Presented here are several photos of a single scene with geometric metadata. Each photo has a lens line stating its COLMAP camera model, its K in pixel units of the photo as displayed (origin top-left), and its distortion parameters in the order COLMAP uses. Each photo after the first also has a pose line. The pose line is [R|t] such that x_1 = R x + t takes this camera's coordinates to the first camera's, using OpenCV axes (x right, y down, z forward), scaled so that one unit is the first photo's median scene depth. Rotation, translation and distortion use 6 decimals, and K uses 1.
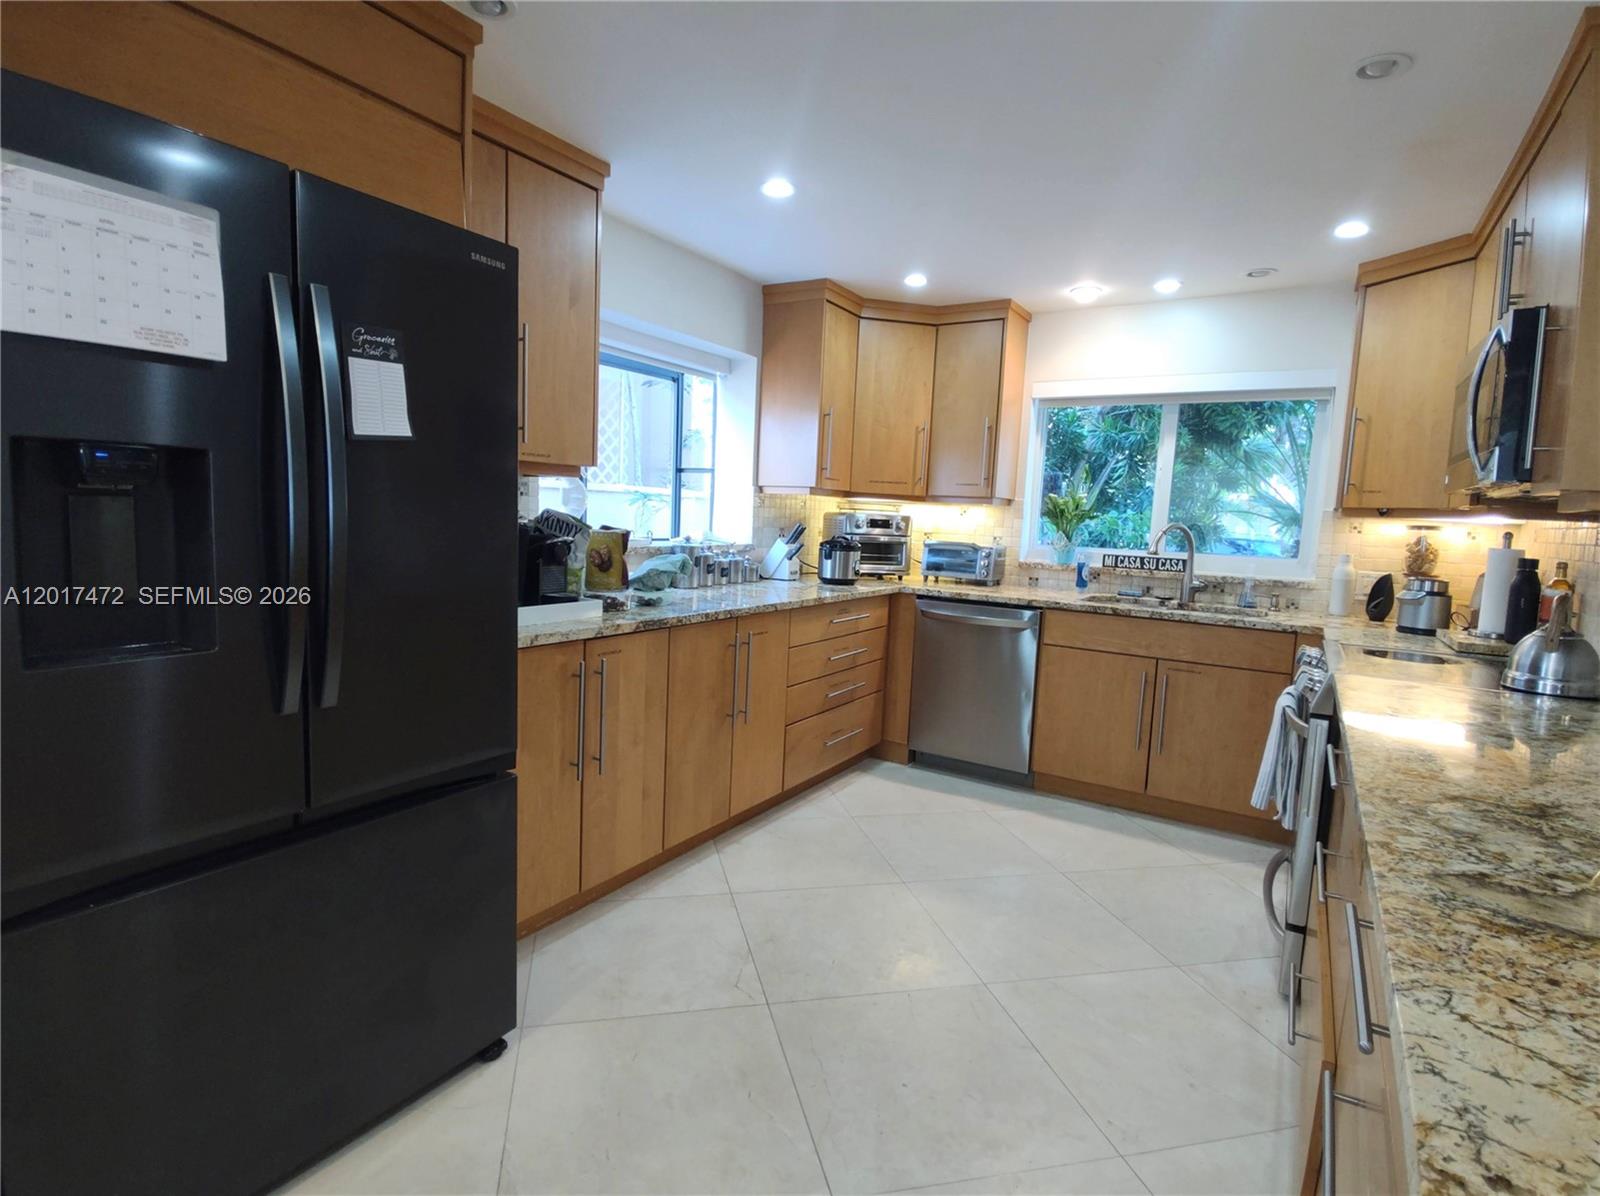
lens RADIAL K [[783.5, 0, 791.4], [0, 783.5, 591.2], [0, 0, 1]] dist [0.021277, -0.023008]
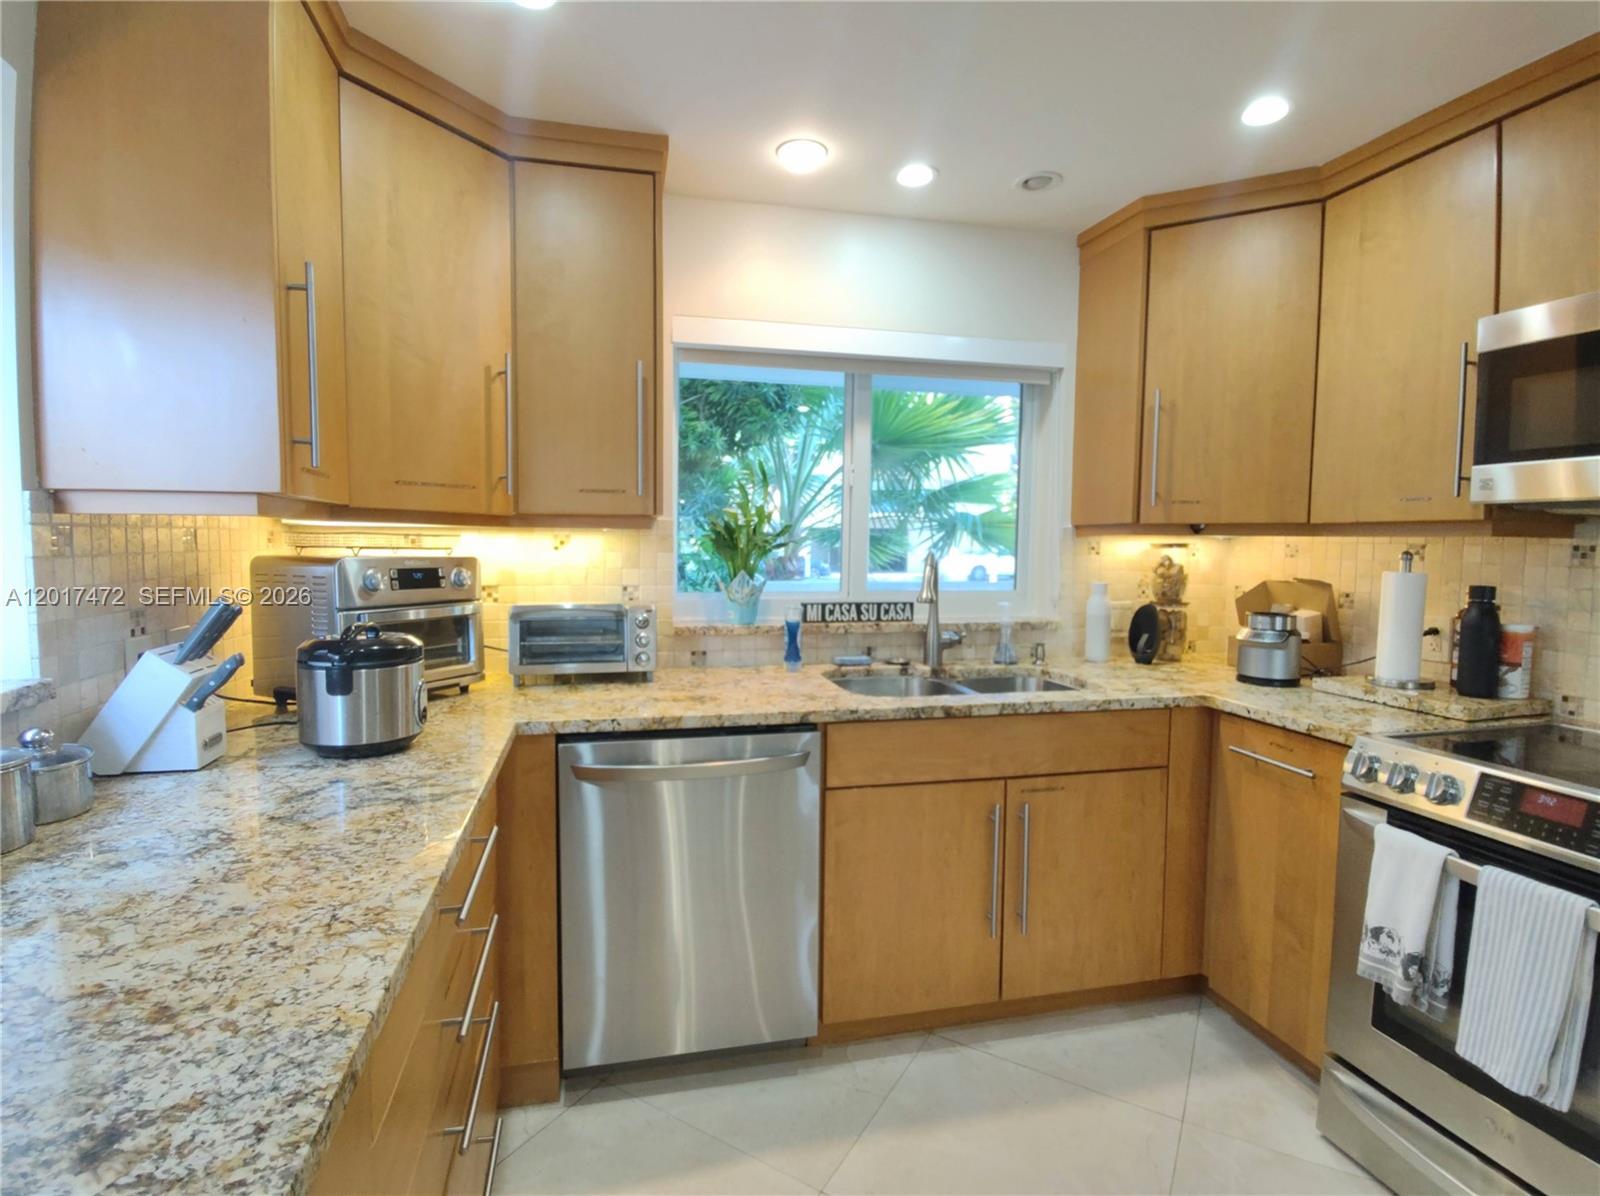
lens RADIAL K [[783.5, 0, 791.4], [0, 783.5, 591.2], [0, 0, 1]] dist [0.021277, -0.023008]
pose [[0.705881, -0.082203, 0.703544, -0.056011], [0.095351, 0.995230, 0.020616, -0.073080], [-0.701883, 0.052531, 0.710352, 0.577121]]
